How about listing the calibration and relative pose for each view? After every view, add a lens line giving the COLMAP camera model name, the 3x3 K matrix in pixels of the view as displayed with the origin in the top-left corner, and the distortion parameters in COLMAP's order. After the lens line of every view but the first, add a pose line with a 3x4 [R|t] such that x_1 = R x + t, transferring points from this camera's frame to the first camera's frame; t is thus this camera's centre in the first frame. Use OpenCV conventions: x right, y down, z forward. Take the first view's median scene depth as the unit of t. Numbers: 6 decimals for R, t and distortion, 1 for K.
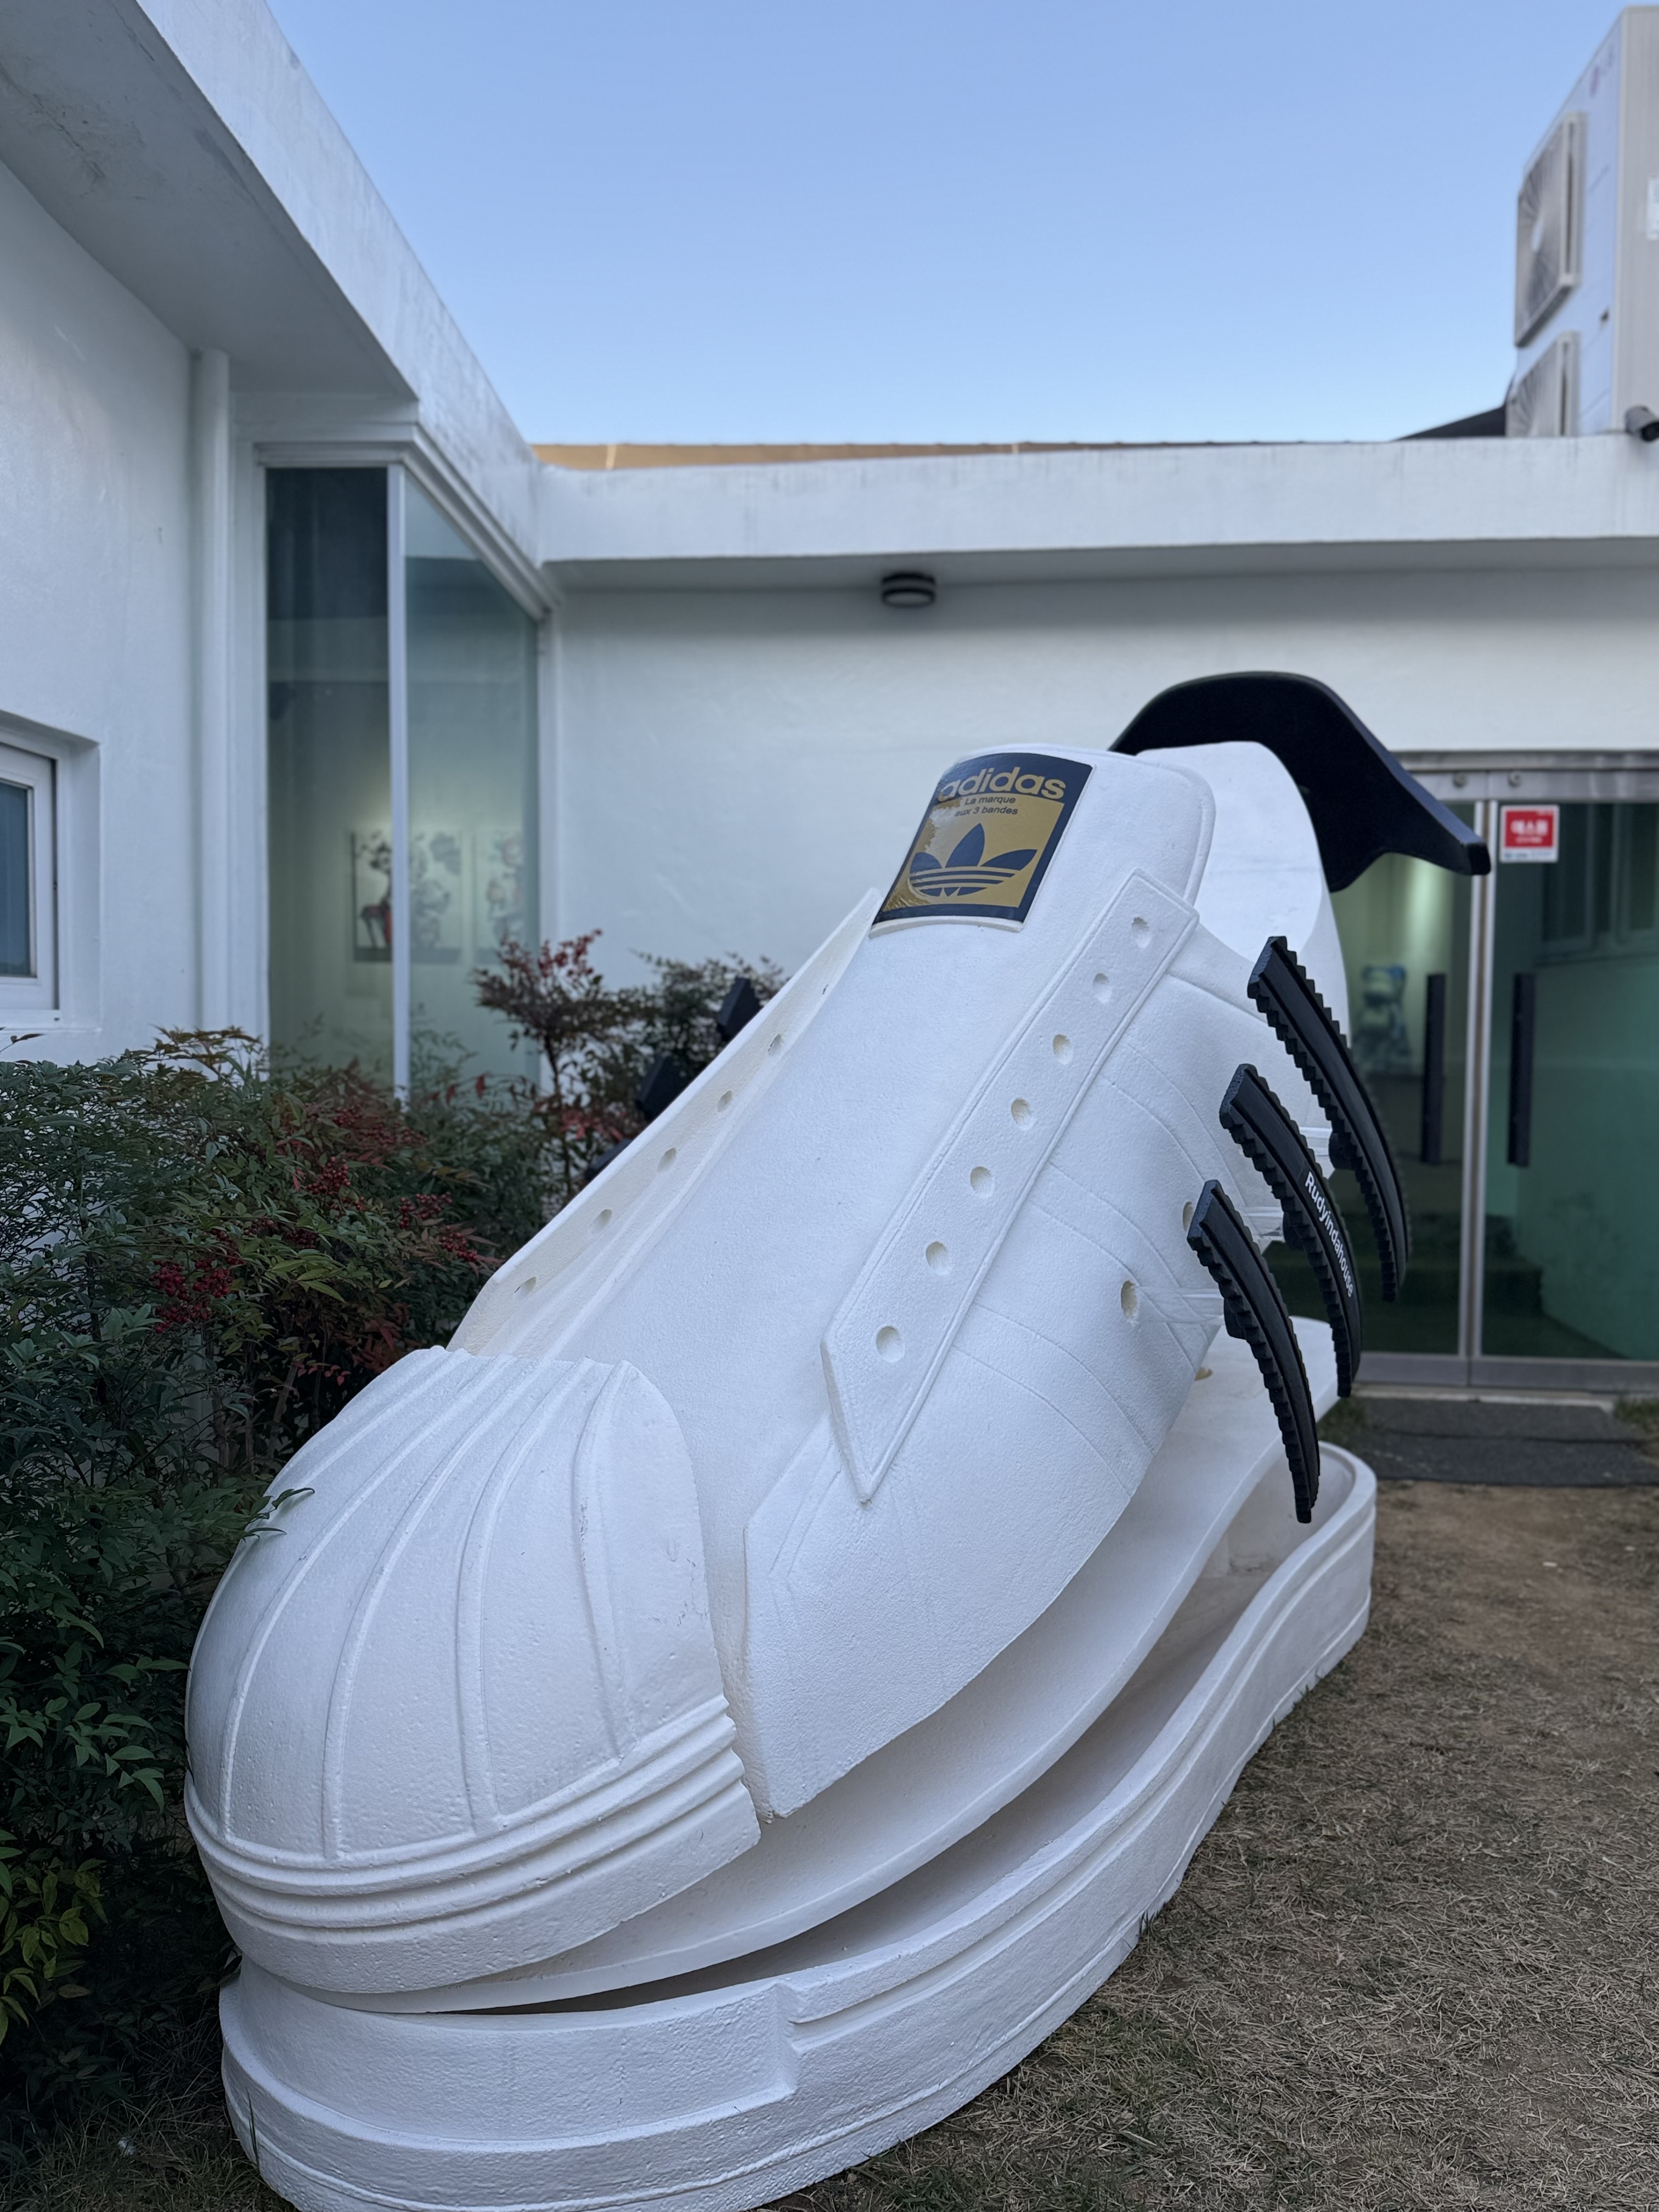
lens RADIAL K [[1677.7, 0, 830.5], [0, 1677.7, 1103.9], [0, 0, 1]] dist [0.003409, 0.000246]
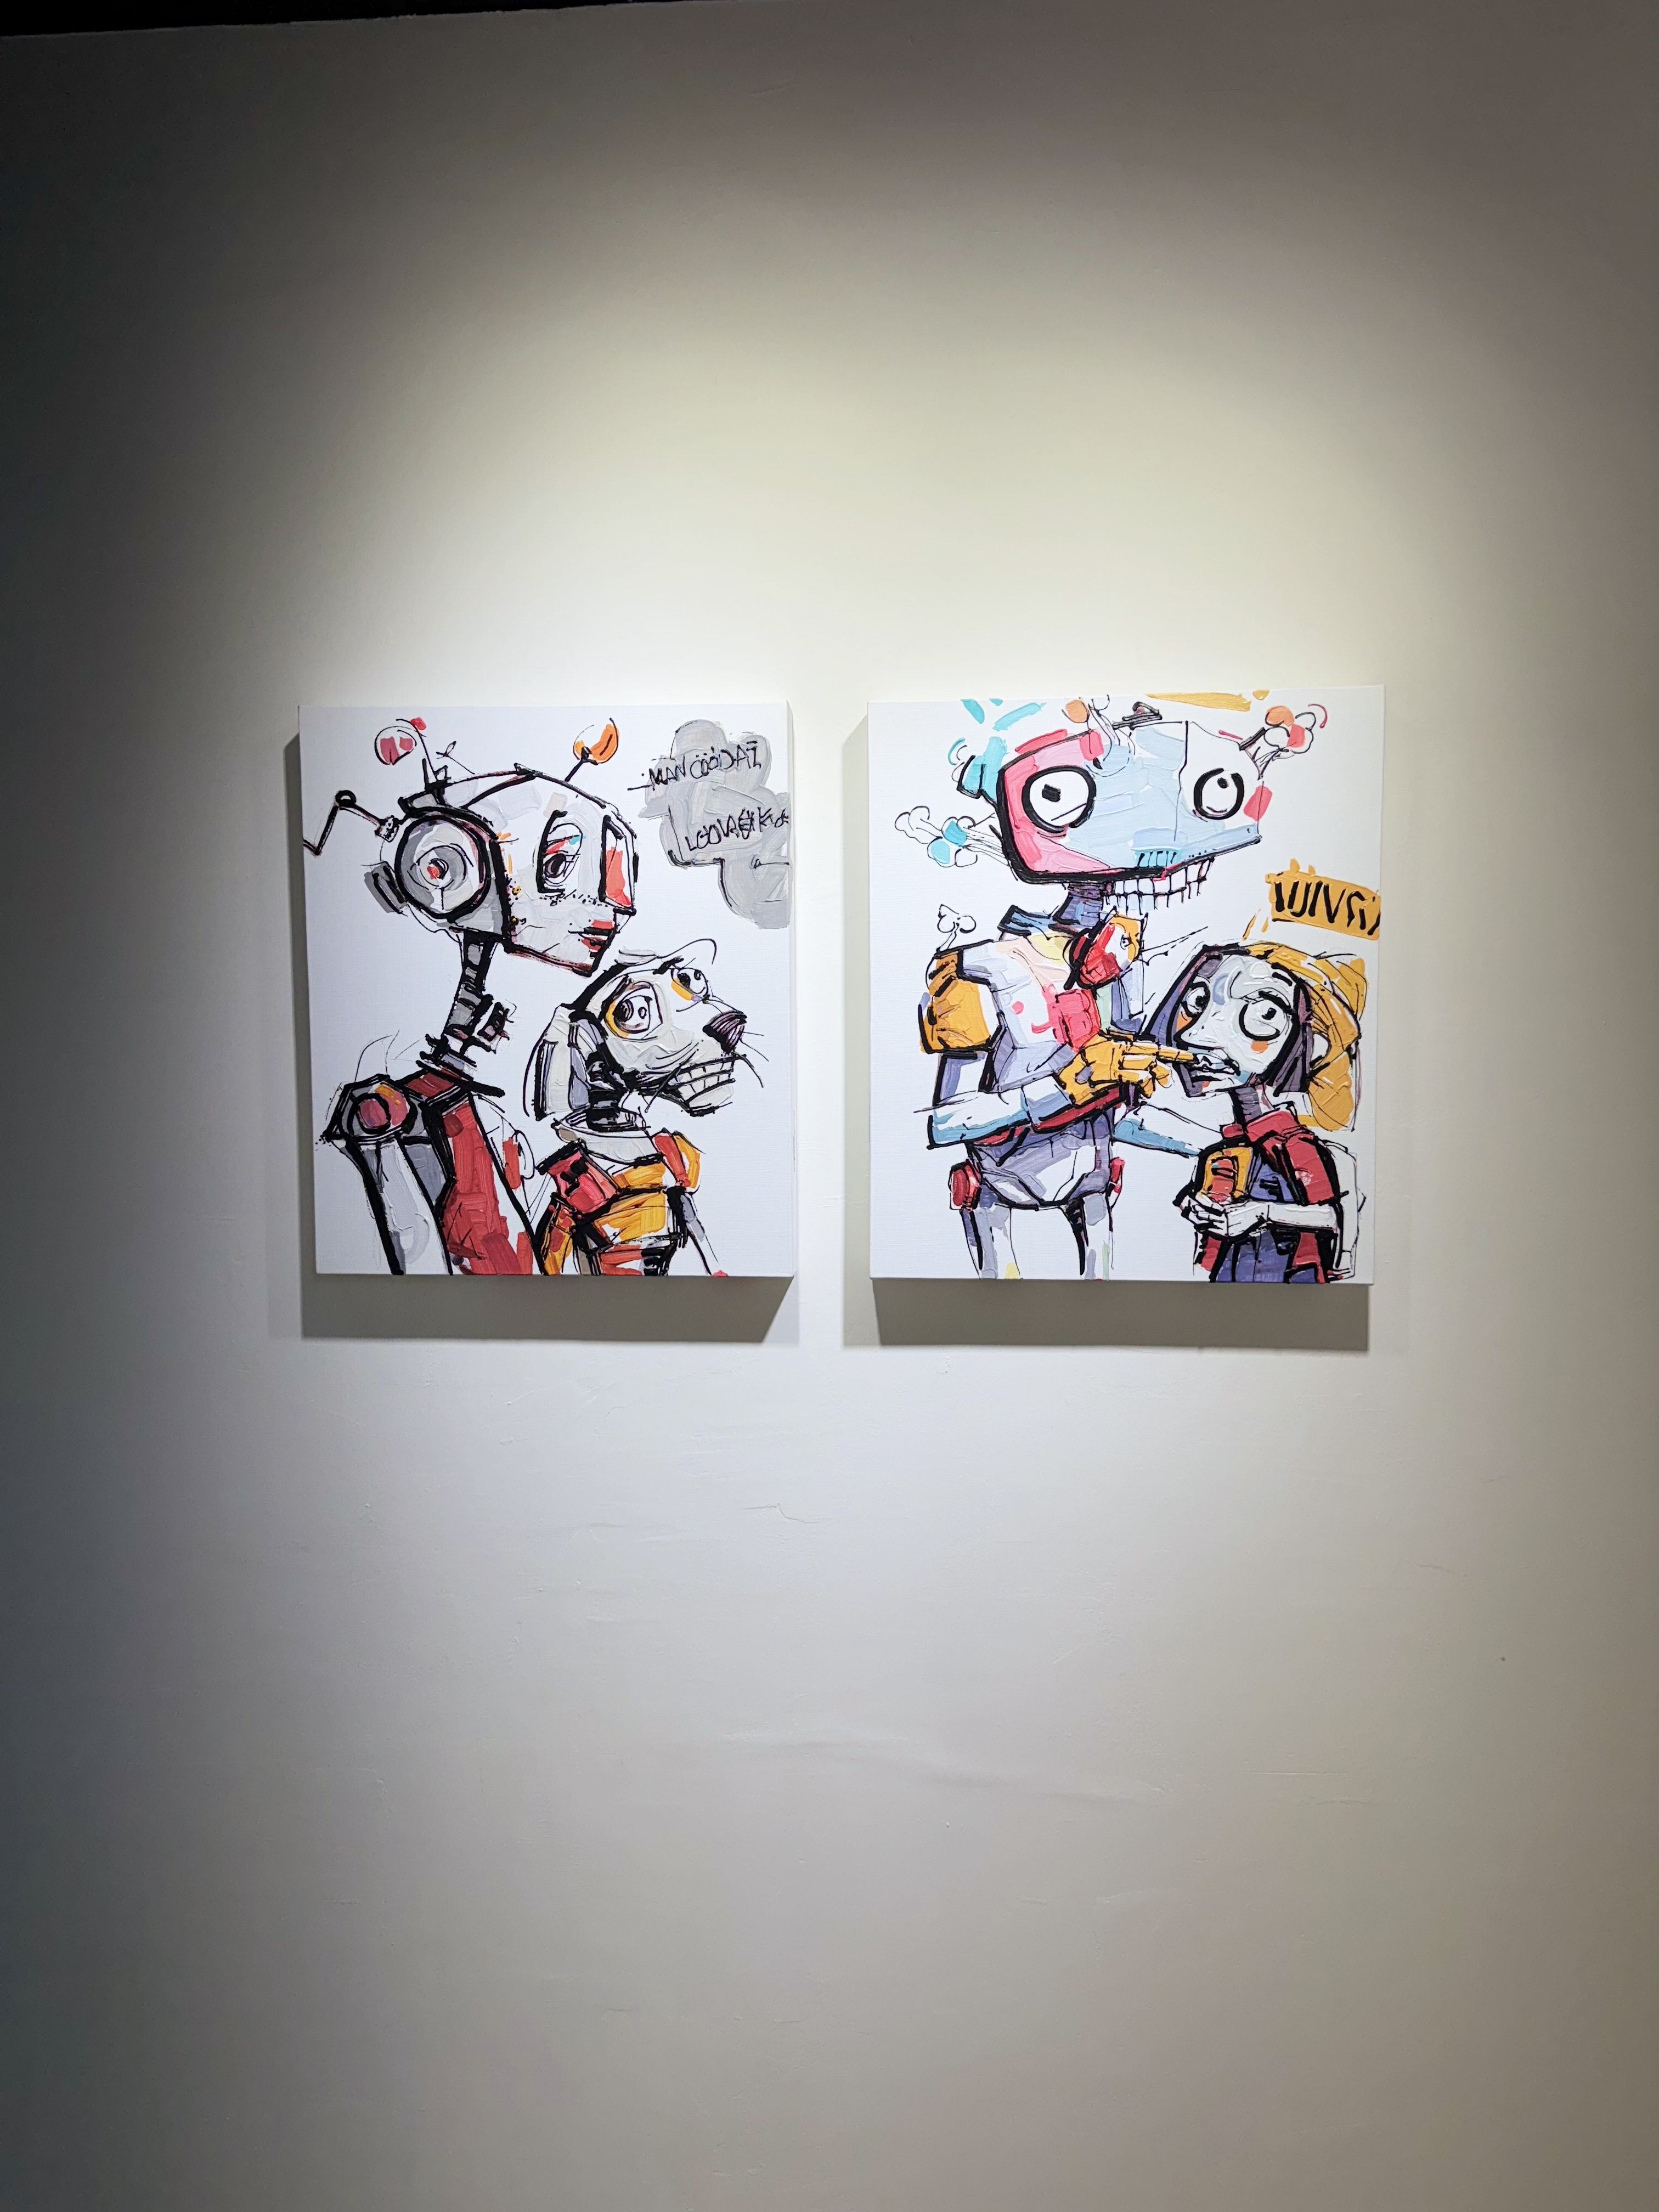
lens RADIAL K [[1545.8, 0, 829.3], [0, 1545.8, 1108.8], [0, 0, 1]] dist [0.000917, 0.000085]
pose [[0.969302, -0.003366, -0.245848, -0.170709], [-0.012251, 0.998003, -0.061966, -0.103011], [0.245566, 0.063076, 0.967326, 0.823605]]
